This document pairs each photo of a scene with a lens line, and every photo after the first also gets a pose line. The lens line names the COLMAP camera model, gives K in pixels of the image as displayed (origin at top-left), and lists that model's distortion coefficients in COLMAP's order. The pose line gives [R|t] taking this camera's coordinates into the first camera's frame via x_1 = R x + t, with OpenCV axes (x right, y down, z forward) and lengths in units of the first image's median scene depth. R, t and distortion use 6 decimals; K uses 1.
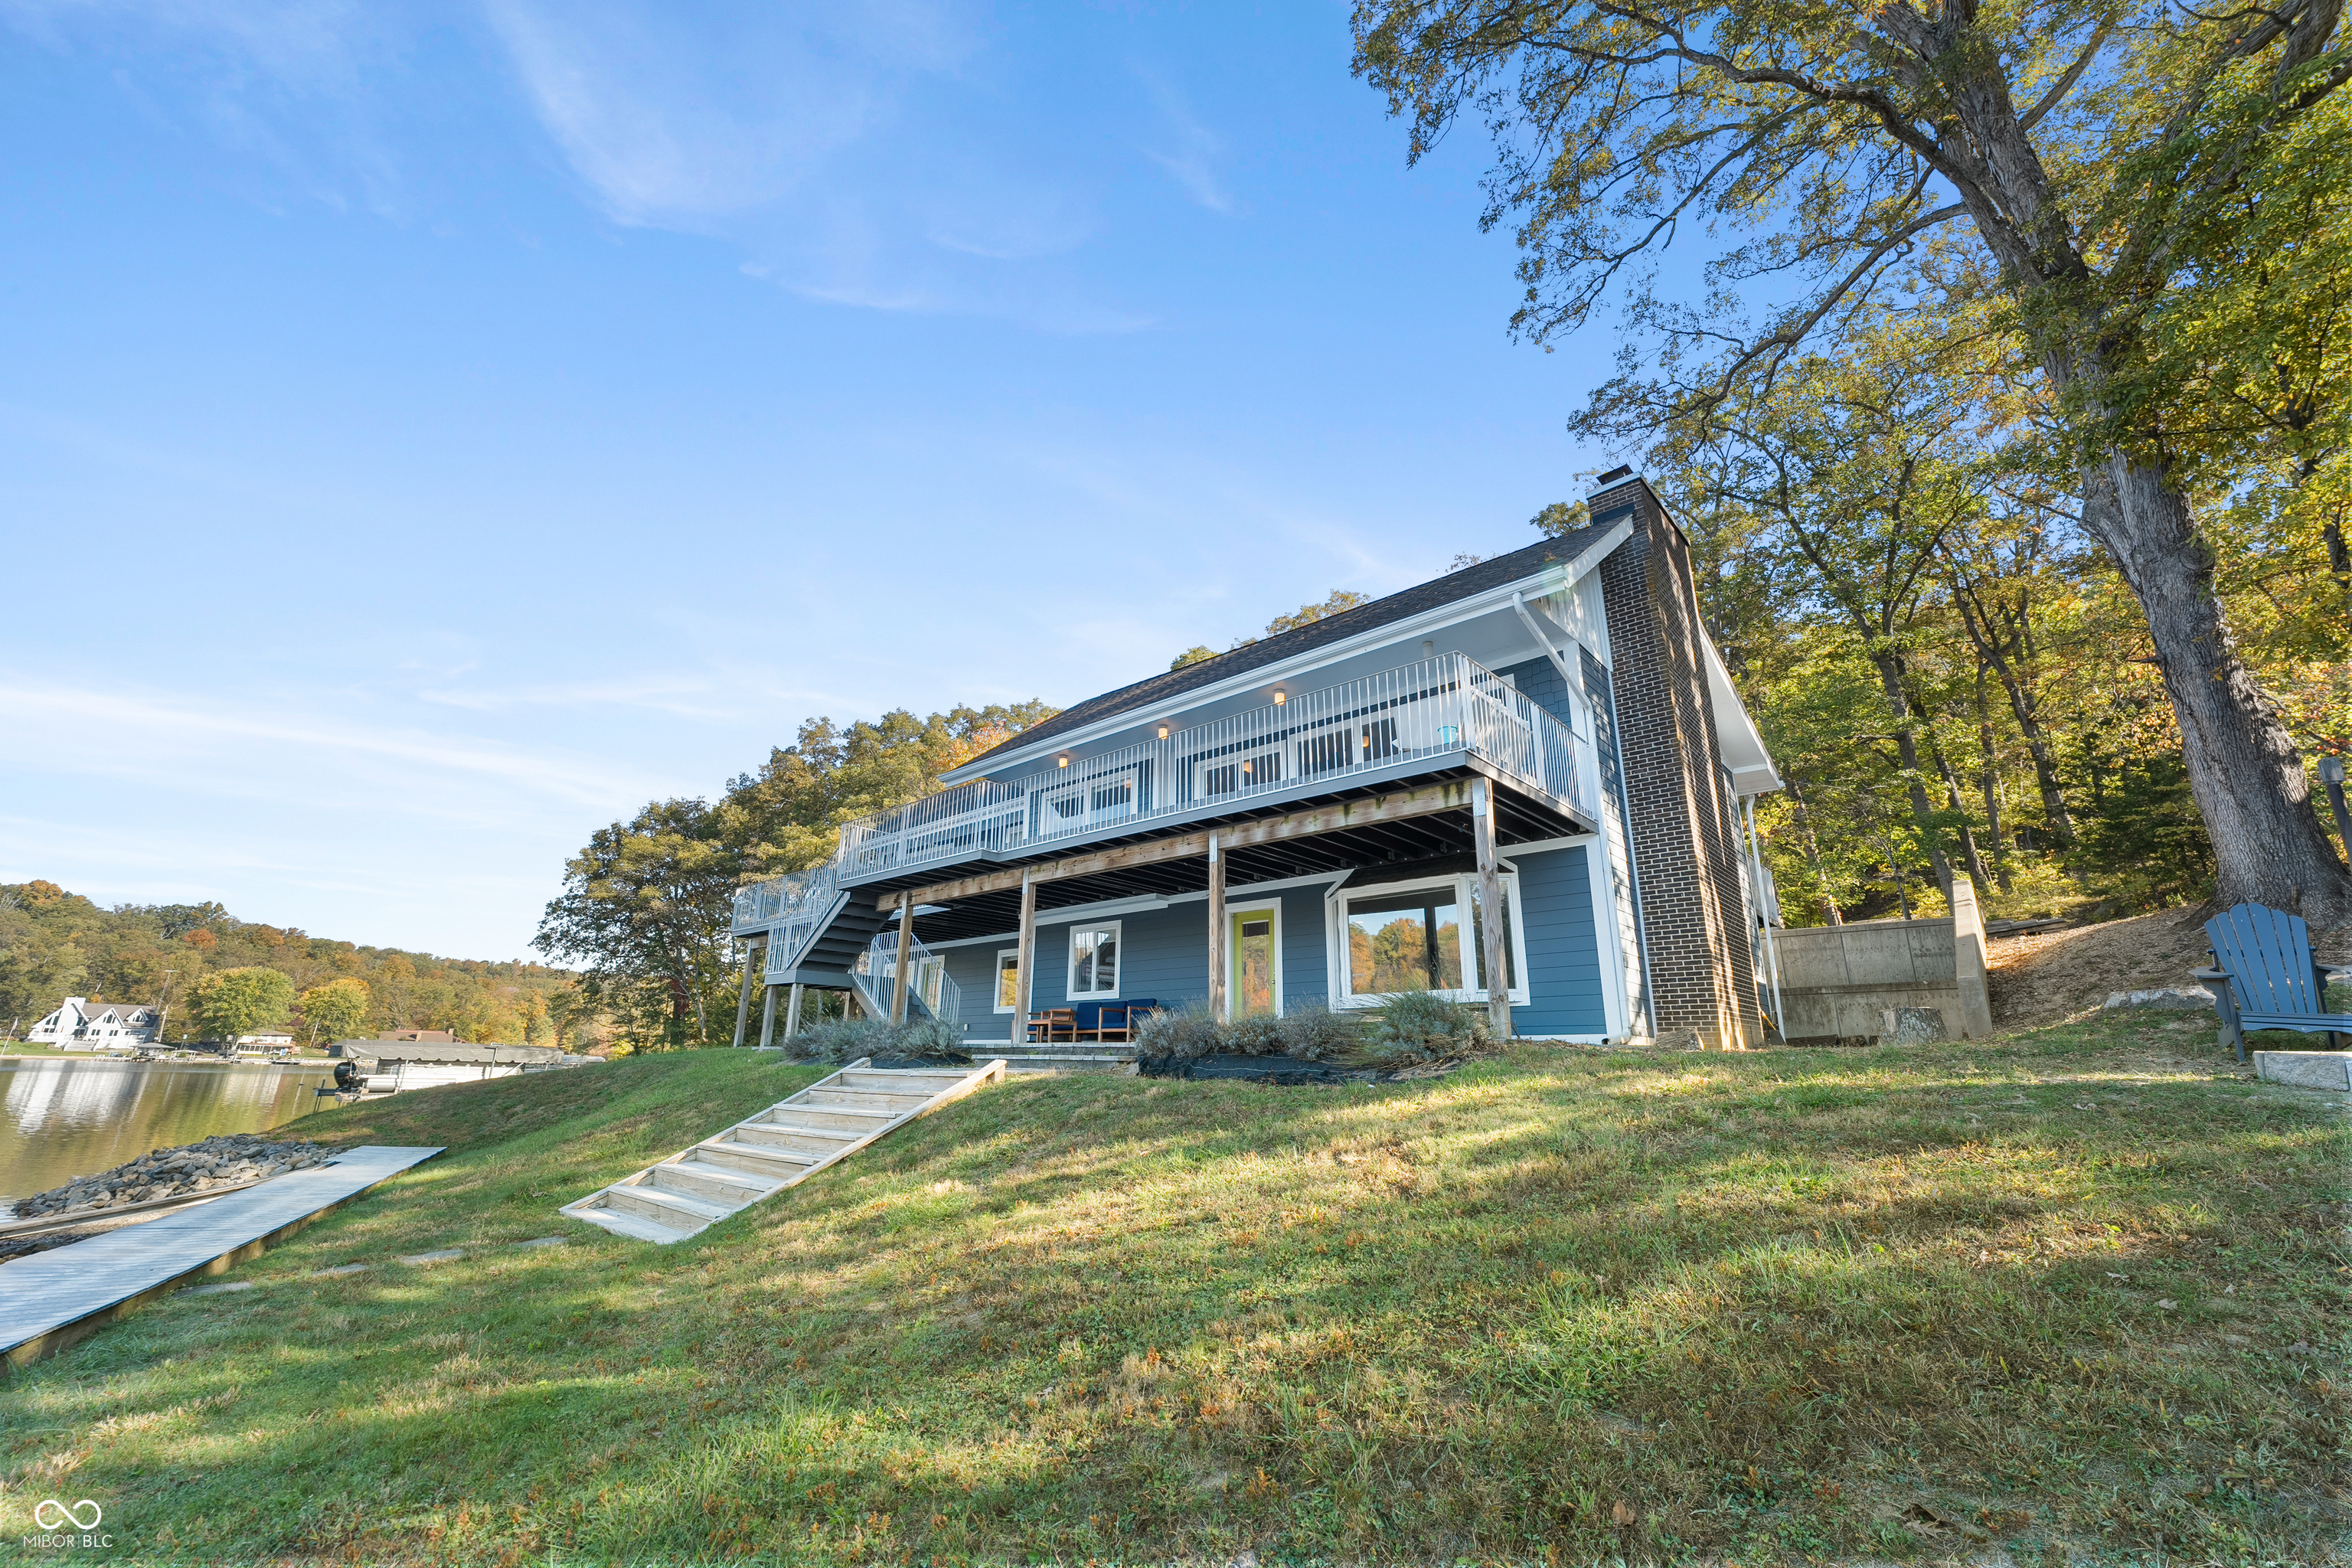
lens RADIAL K [[896.4, 0, 1217.5], [0, 896.4, 787.6], [0, 0, 1]] dist [-0.008634, 0.000160]
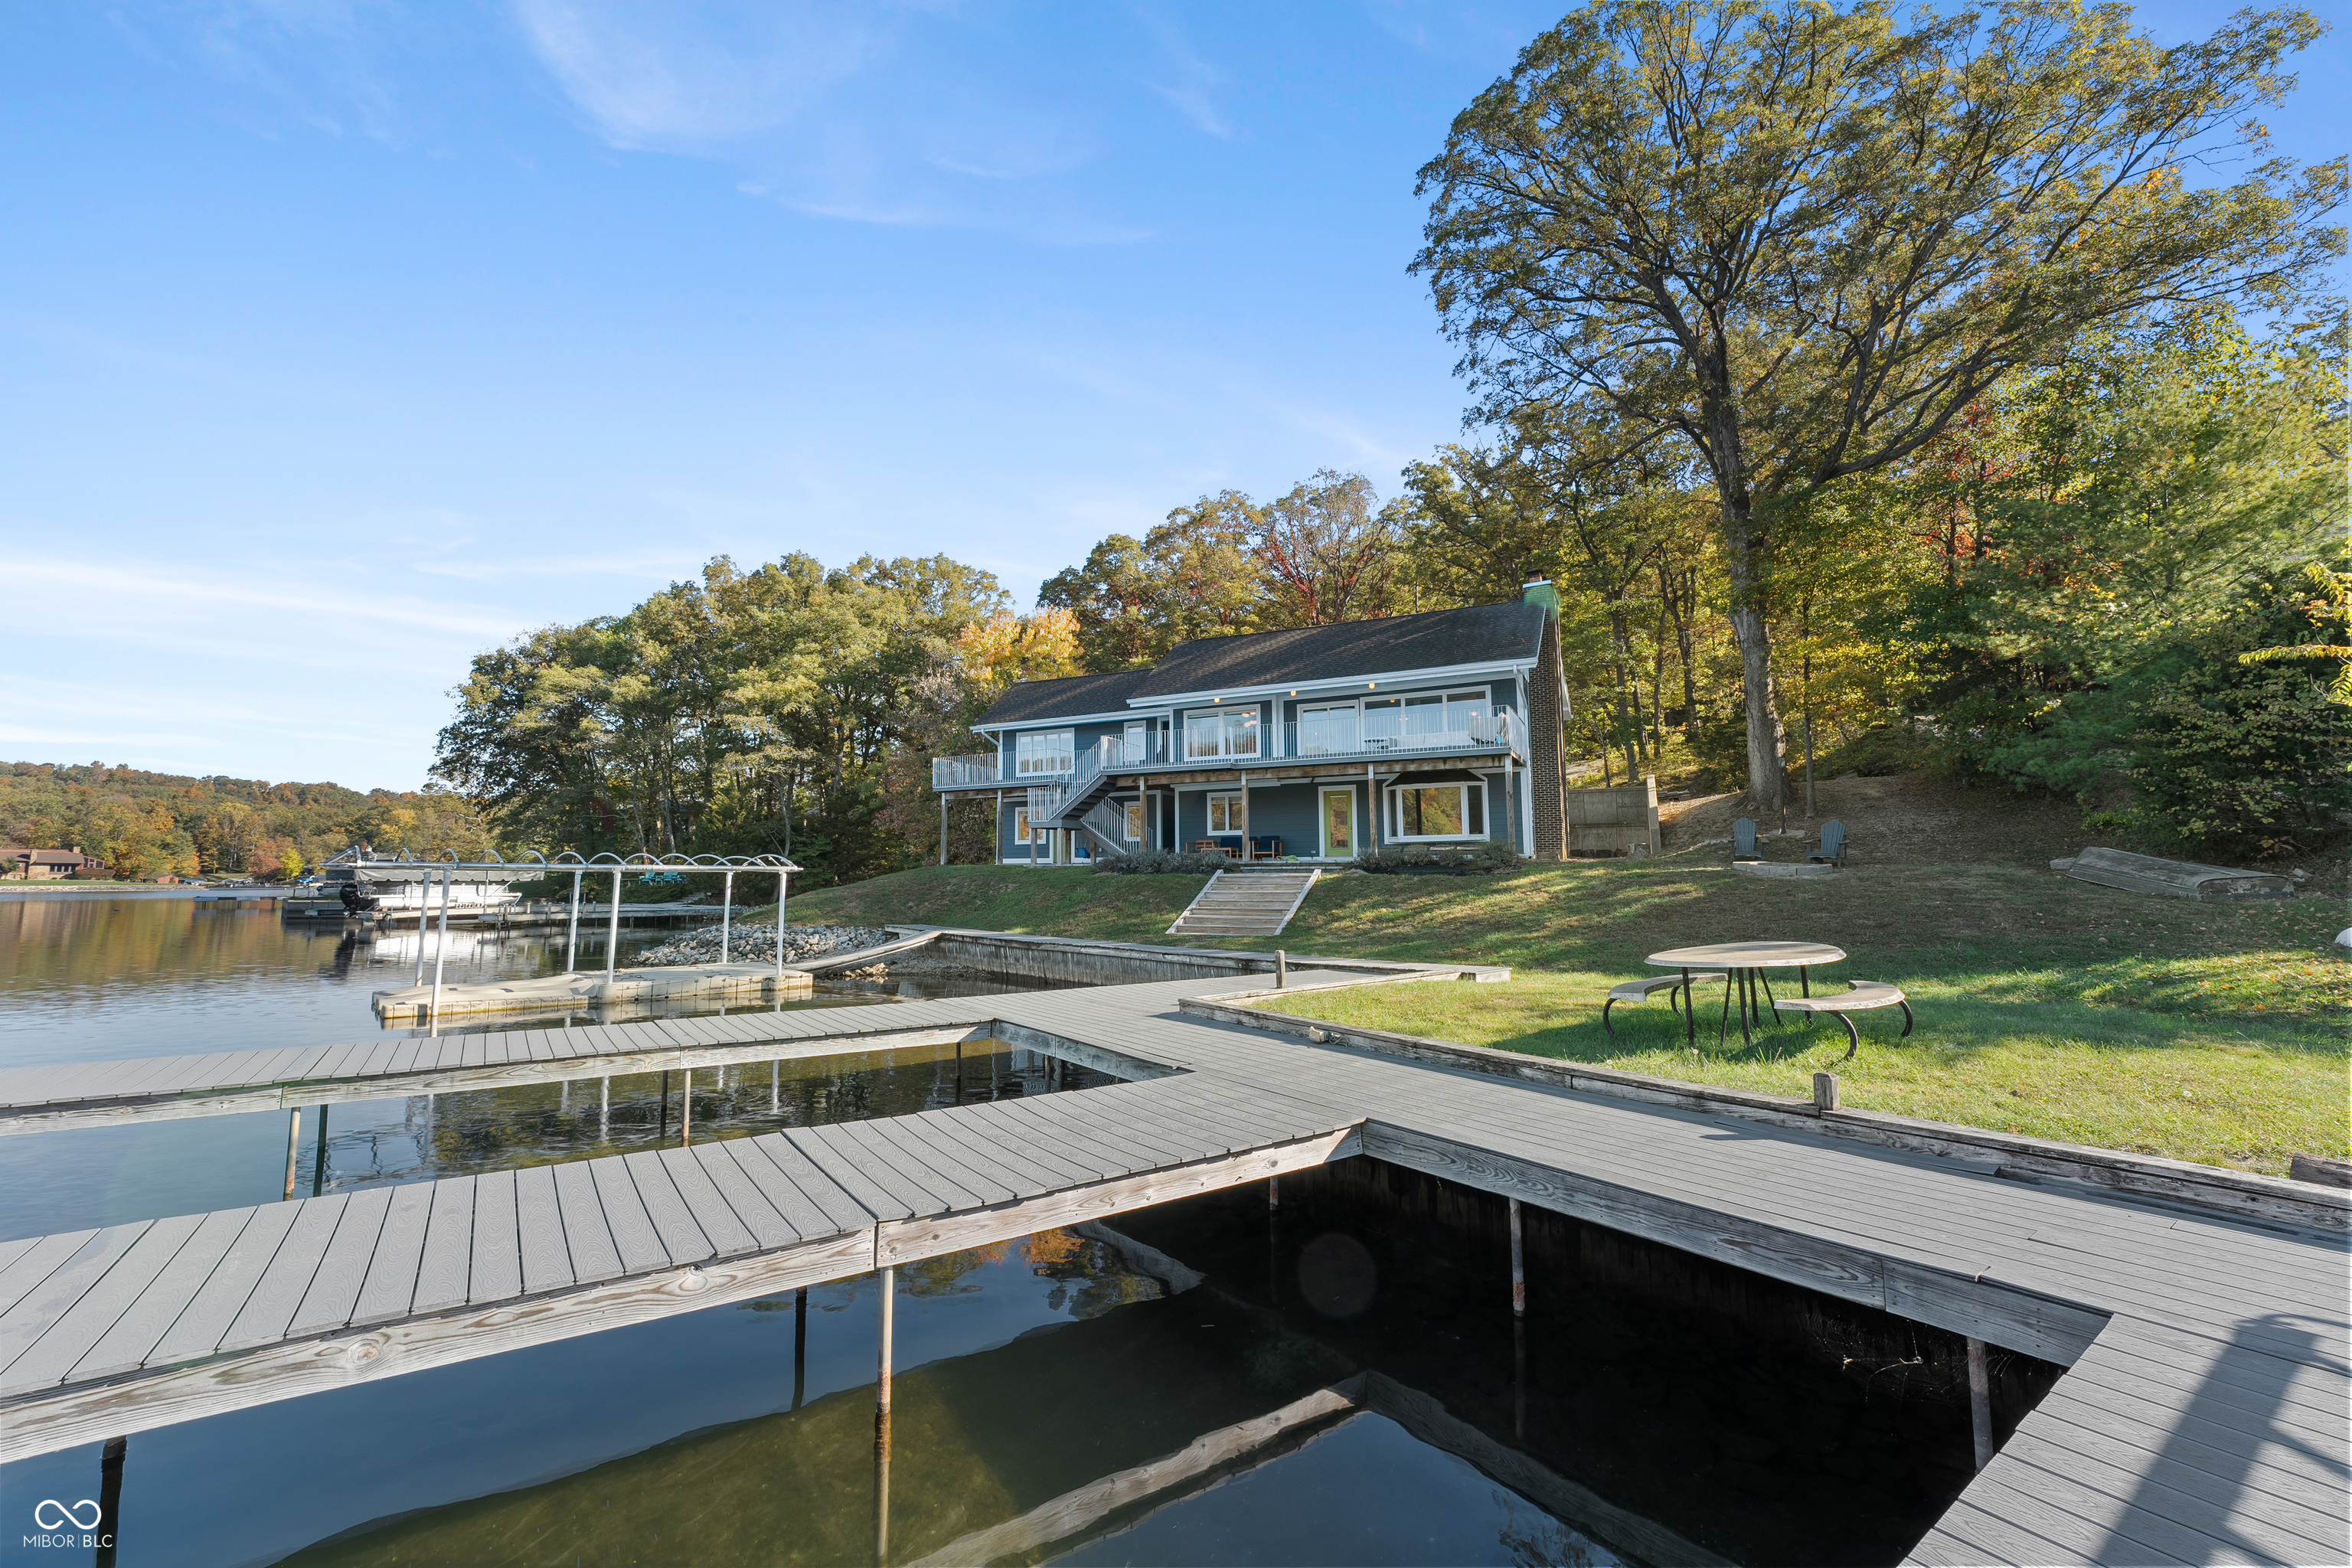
lens RADIAL K [[943.6, 0, 1180.2], [0, 943.6, 784.5], [0, 0, 1]] dist [-0.018994, 0.003485]
pose [[0.961772, 0.006559, 0.273773, -0.600579], [-0.063589, 0.977738, 0.199965, -0.181894], [-0.266366, -0.209729, 0.940778, -0.561172]]
